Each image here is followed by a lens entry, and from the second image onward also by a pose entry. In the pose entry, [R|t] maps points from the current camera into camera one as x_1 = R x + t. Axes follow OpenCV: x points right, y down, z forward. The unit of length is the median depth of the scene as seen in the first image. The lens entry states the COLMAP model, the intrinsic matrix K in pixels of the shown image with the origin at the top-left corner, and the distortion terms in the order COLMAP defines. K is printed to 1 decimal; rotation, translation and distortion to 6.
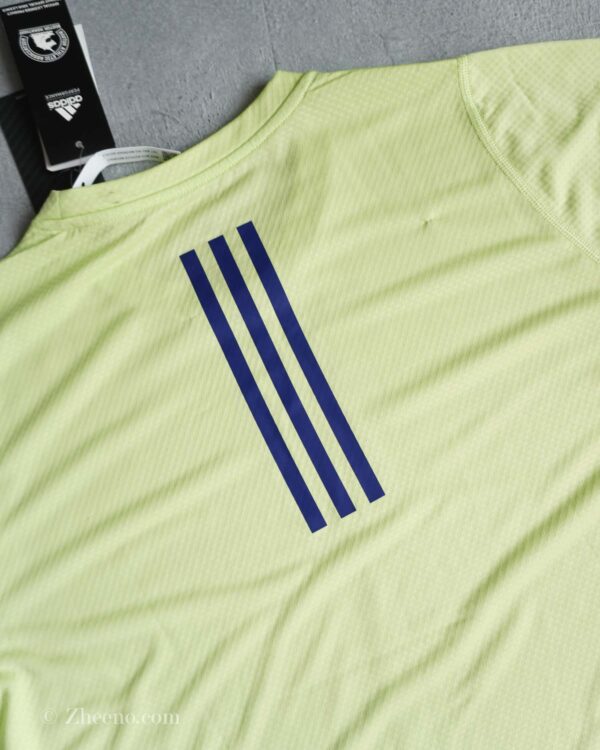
lens RADIAL K [[575.3, 0, 300.0], [0, 575.3, 375.0], [0, 0, 1]] dist [-0.025701, 0.001685]
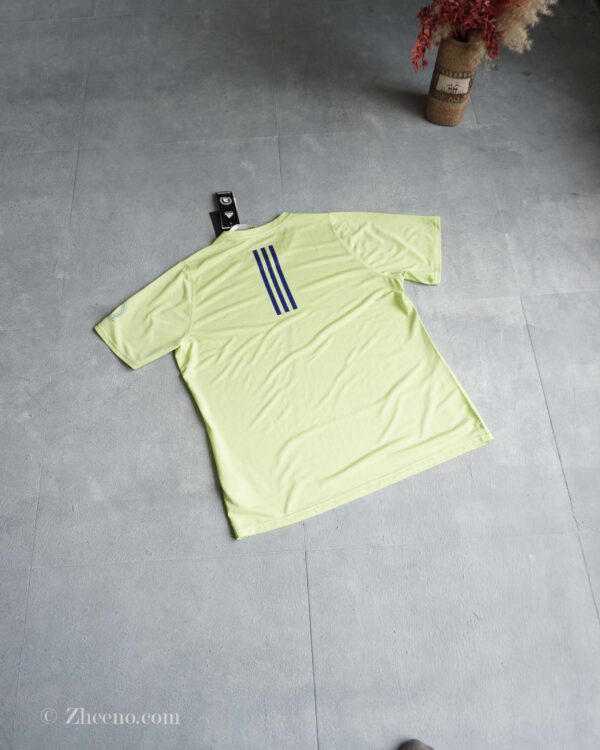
lens RADIAL K [[575.3, 0, 300.0], [0, 575.3, 375.0], [0, 0, 1]] dist [-0.025701, 0.001685]
pose [[0.993691, 0.102881, -0.044651, 0.368943], [-0.111826, 0.939239, -0.324538, 1.812507], [0.008549, 0.327484, 0.944818, -2.396899]]
